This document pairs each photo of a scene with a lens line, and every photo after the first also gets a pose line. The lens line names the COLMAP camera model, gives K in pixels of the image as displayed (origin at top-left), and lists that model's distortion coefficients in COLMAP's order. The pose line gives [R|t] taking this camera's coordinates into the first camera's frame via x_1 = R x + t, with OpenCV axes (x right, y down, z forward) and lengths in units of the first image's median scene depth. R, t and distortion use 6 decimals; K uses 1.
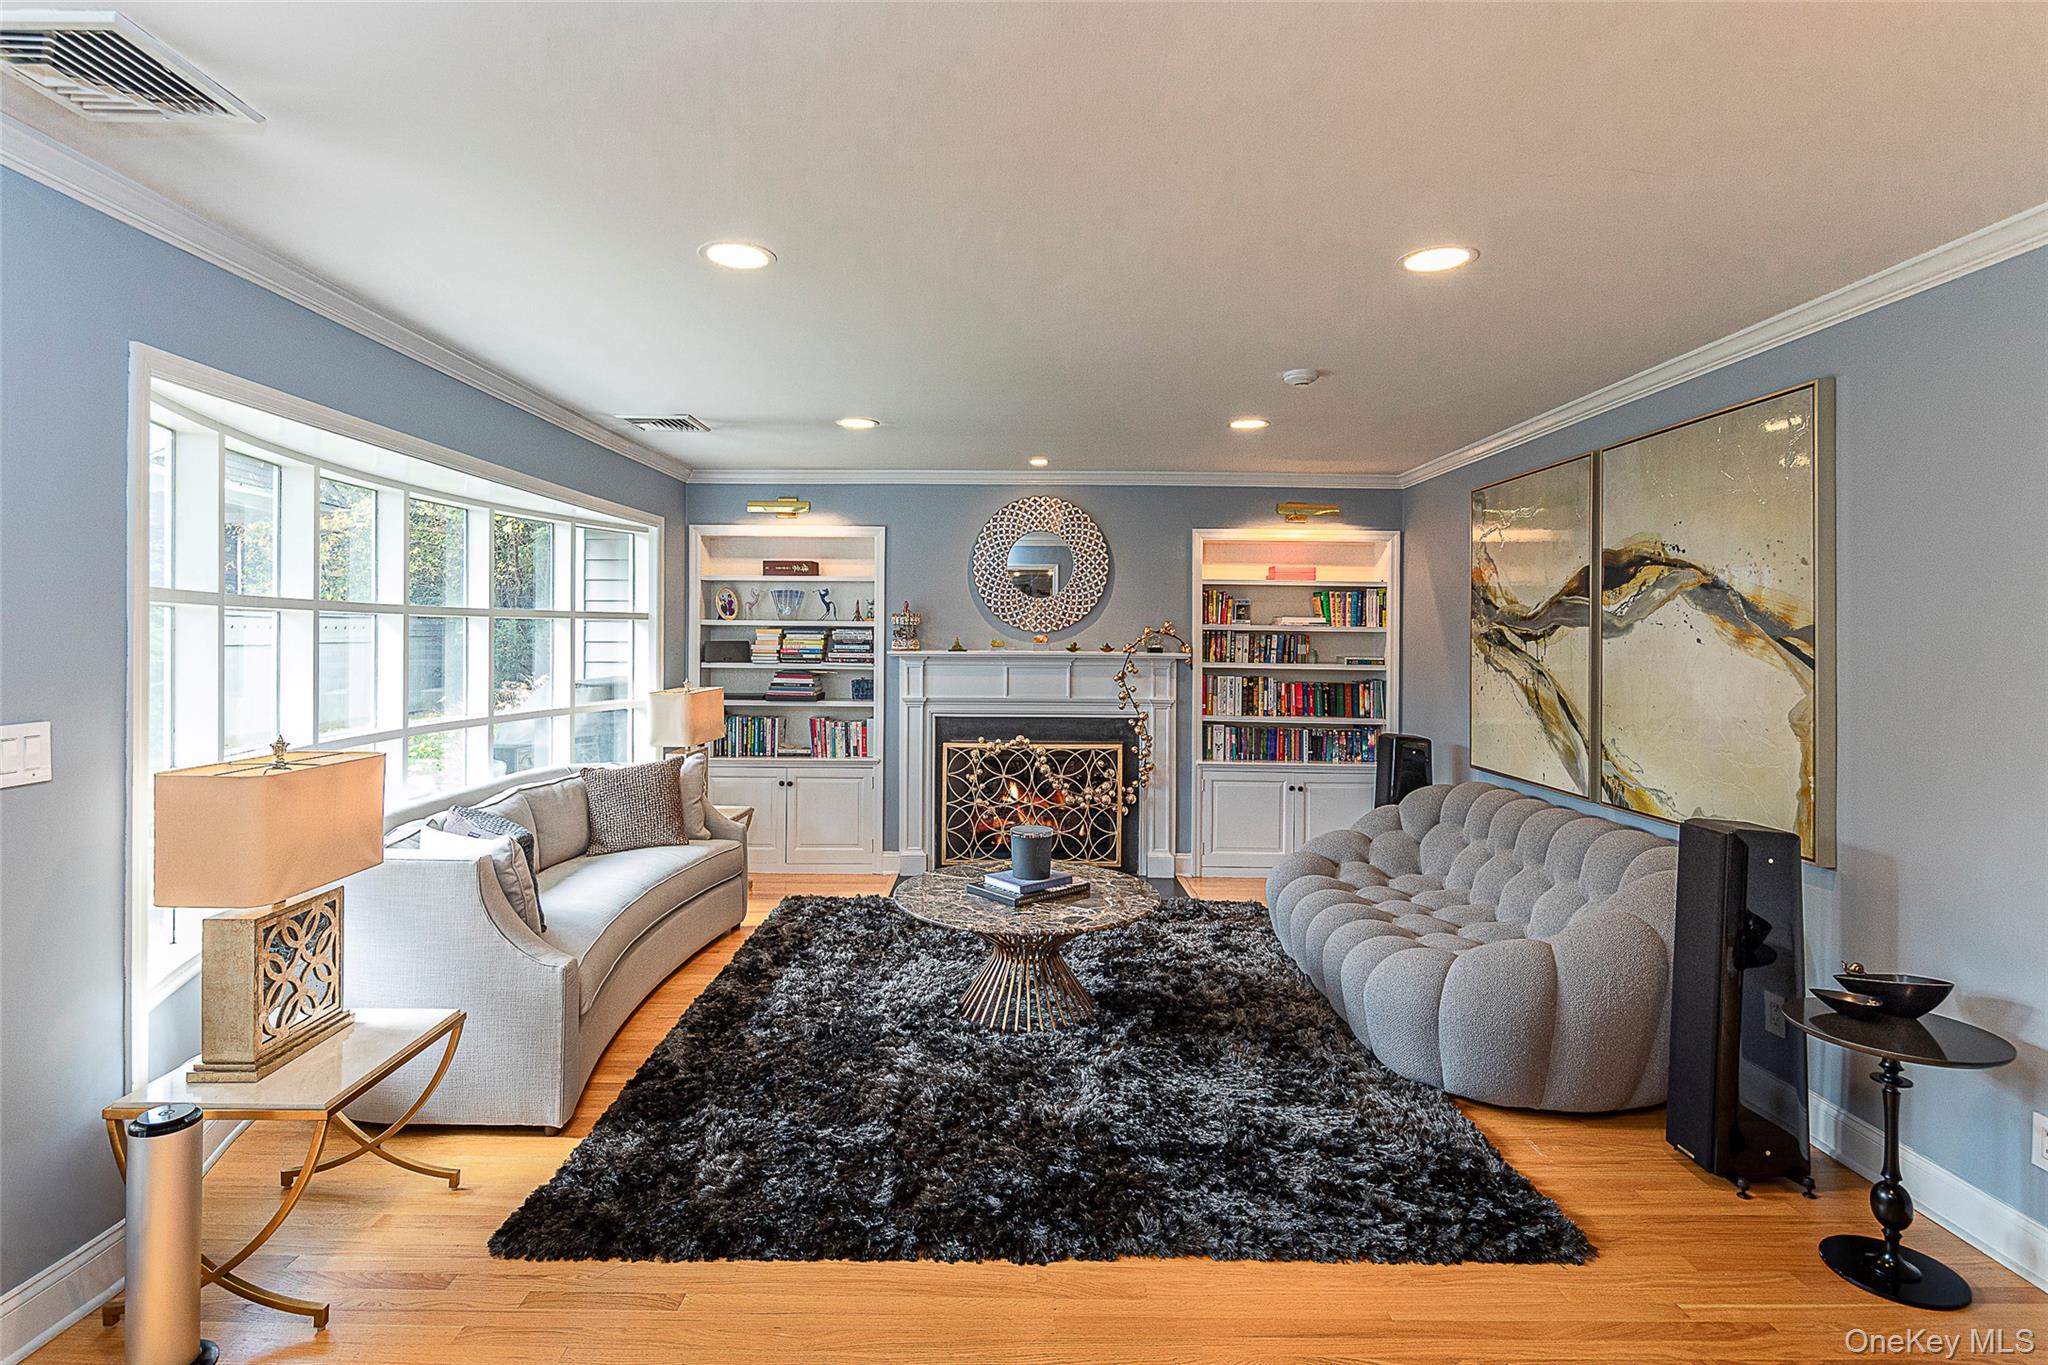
lens RADIAL K [[1043.4, 0, 1024.2], [0, 1043.4, 615.7], [0, 0, 1]] dist [-0.000728, -0.001040]
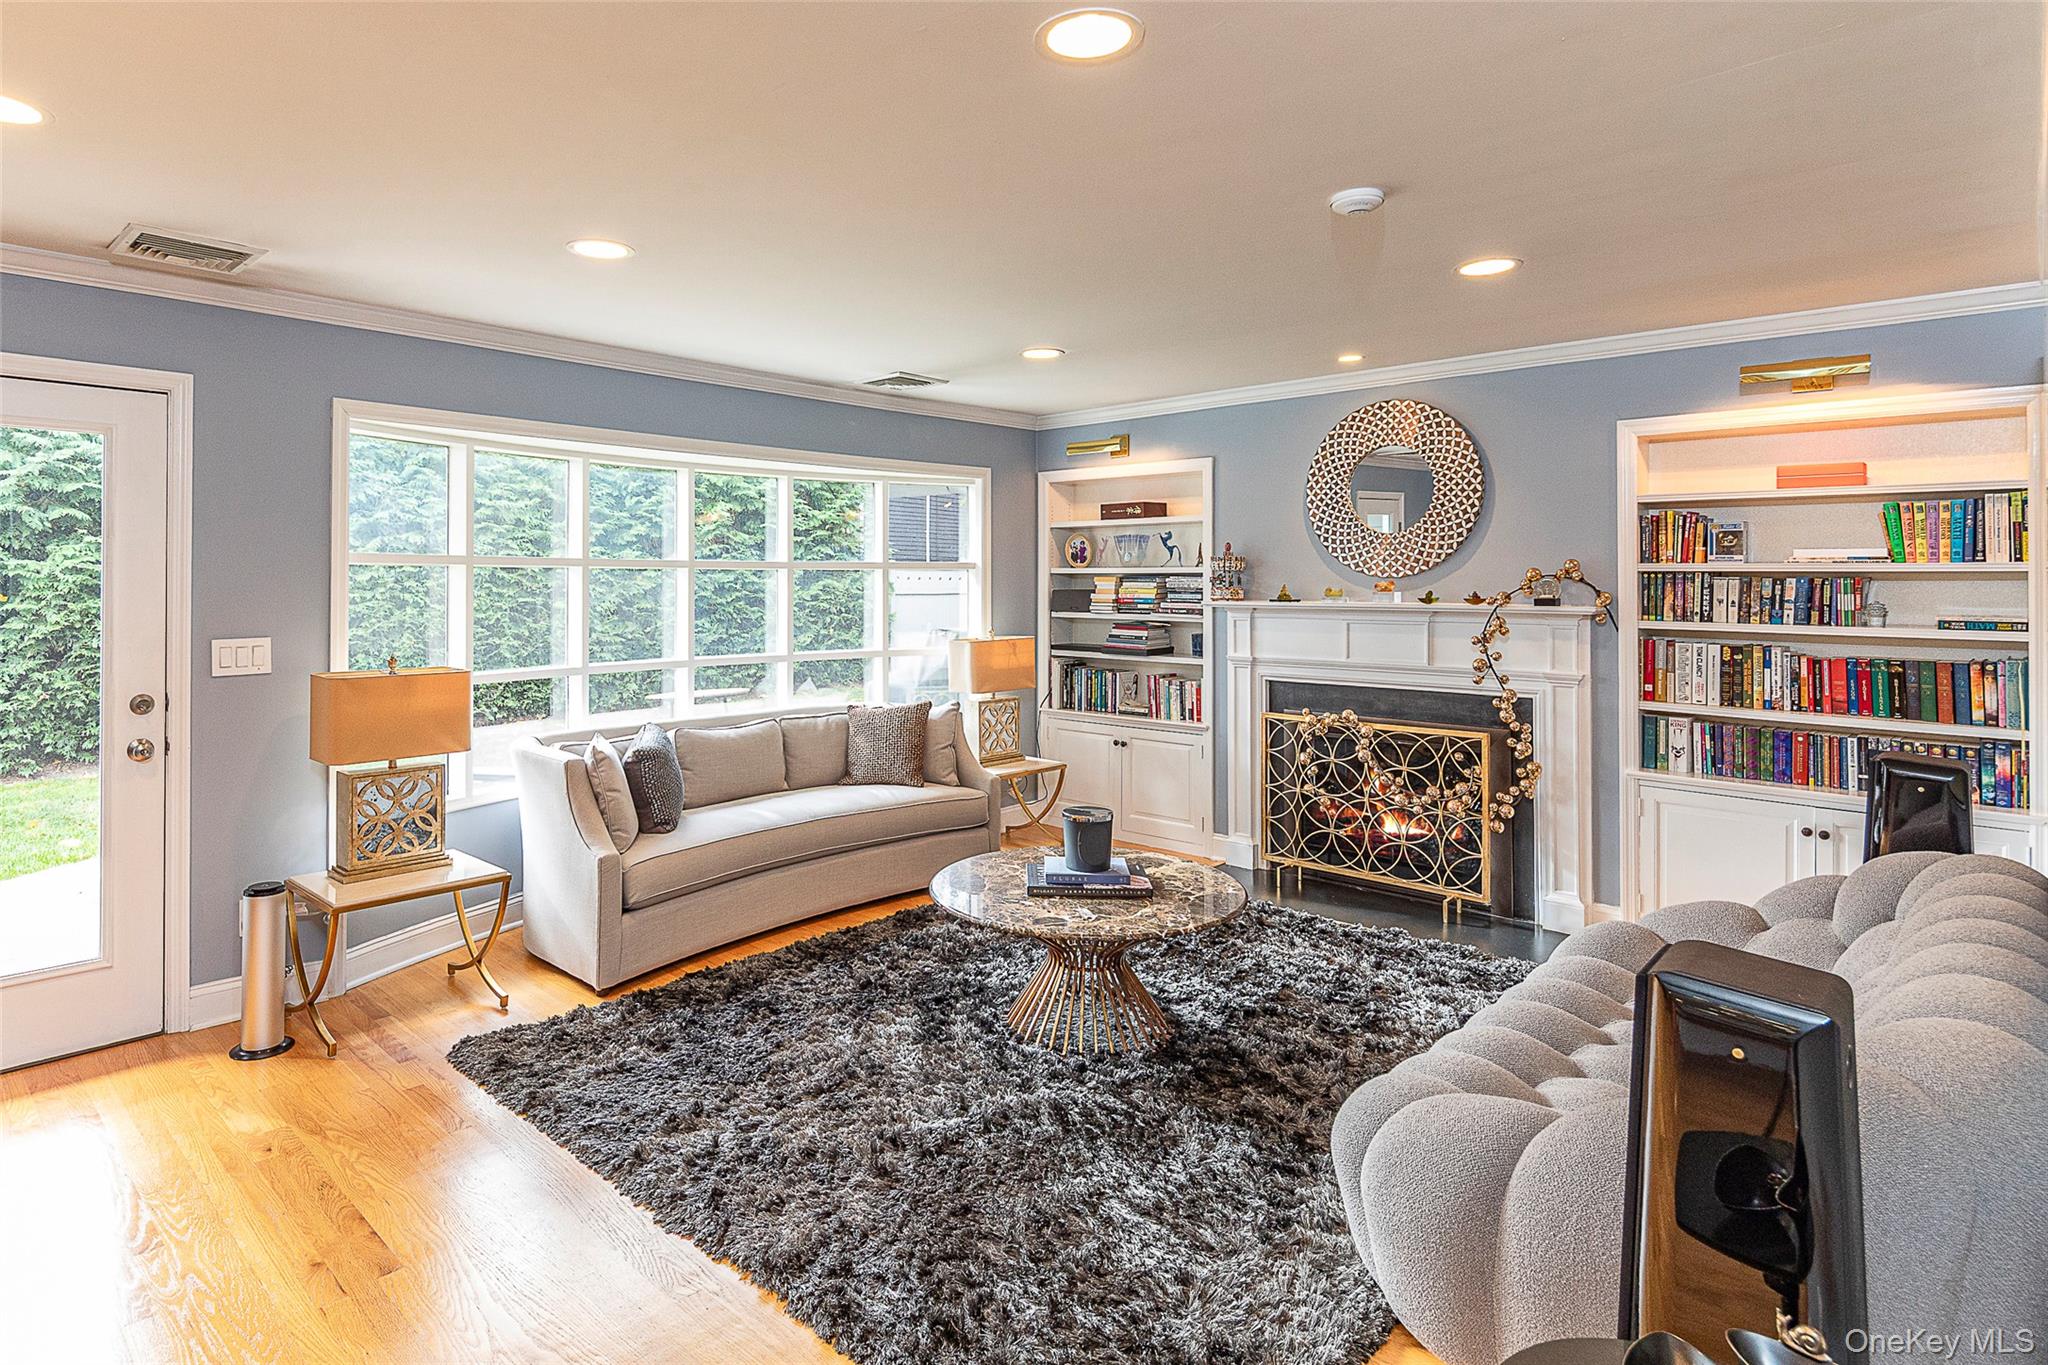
lens RADIAL K [[1173.8, 0, 1023.4], [0, 1173.8, 555.5], [0, 0, 1]] dist [0.002838, -0.000403]
pose [[0.692479, -0.022923, -0.721074, 0.453481], [0.018317, 0.999732, -0.014190, 0.007029], [0.721205, -0.003381, 0.692713, 0.209929]]
